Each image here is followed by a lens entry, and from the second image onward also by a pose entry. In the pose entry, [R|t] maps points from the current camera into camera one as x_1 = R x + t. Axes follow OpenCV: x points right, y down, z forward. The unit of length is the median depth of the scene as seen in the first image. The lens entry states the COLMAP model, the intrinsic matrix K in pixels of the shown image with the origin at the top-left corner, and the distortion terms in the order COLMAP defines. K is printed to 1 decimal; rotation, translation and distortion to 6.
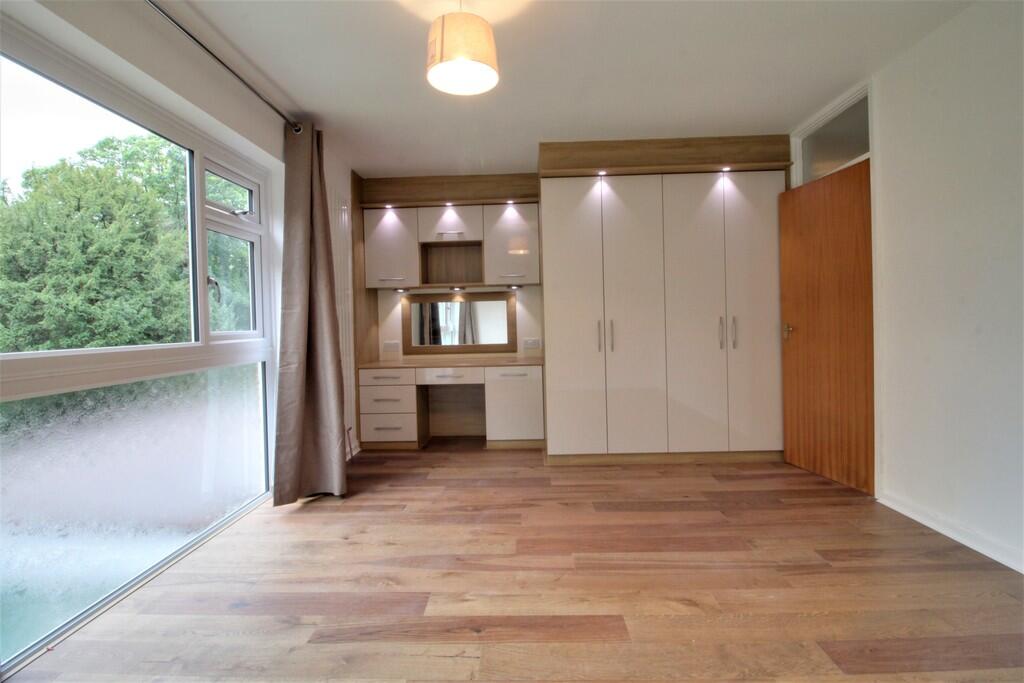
lens RADIAL K [[472.5, 0, 513.1], [0, 472.5, 328.9], [0, 0, 1]] dist [0.005826, -0.016093]
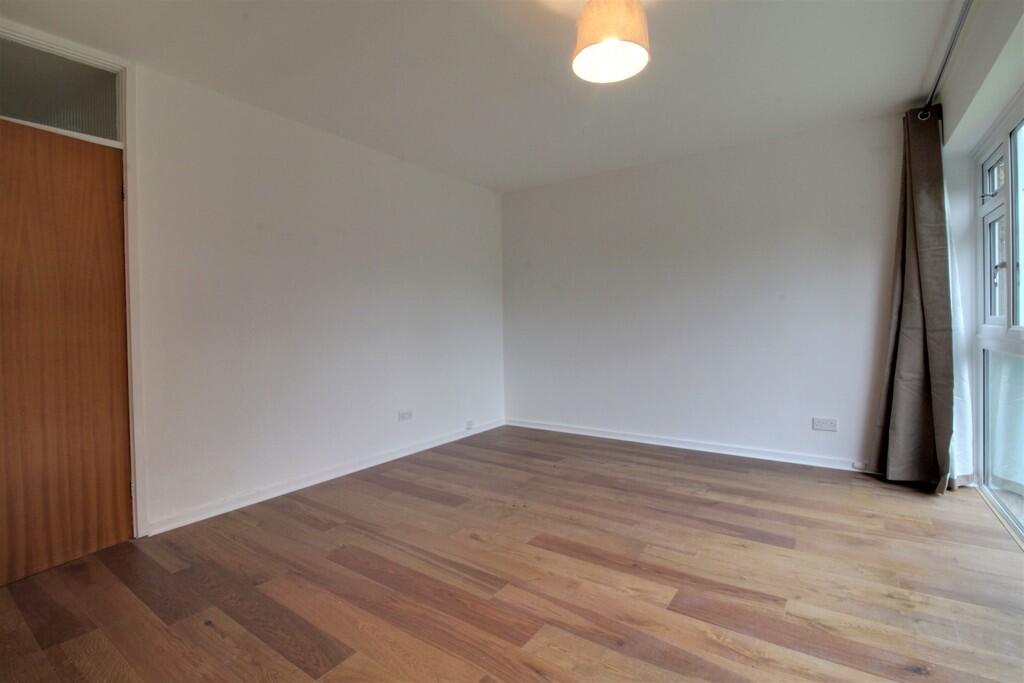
lens RADIAL K [[472.5, 0, 513.1], [0, 472.5, 328.9], [0, 0, 1]] dist [0.005826, -0.016093]
pose [[-0.829585, 0.032212, 0.557451, -0.275656], [0.044167, 0.998992, 0.008002, -0.007201], [-0.556631, 0.031259, -0.830171, 1.154872]]
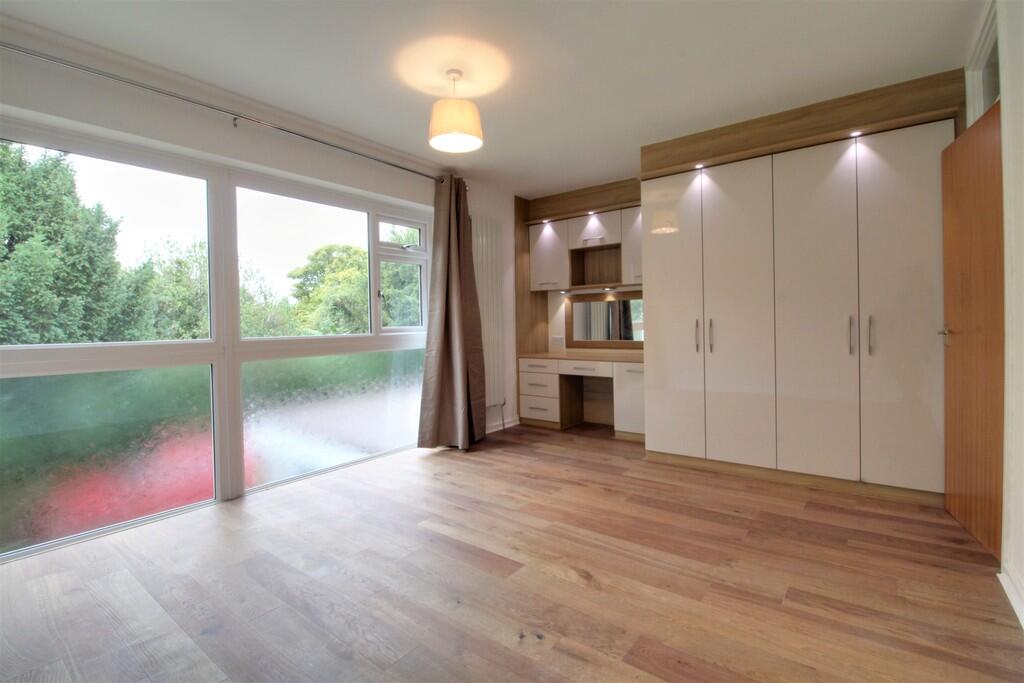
lens RADIAL K [[472.5, 0, 513.1], [0, 472.5, 328.9], [0, 0, 1]] dist [0.005826, -0.016093]
pose [[0.809420, 0.015028, -0.587038, 0.501591], [-0.006268, 0.999837, 0.016952, -0.014459], [0.587197, -0.010041, 0.809382, -0.002895]]
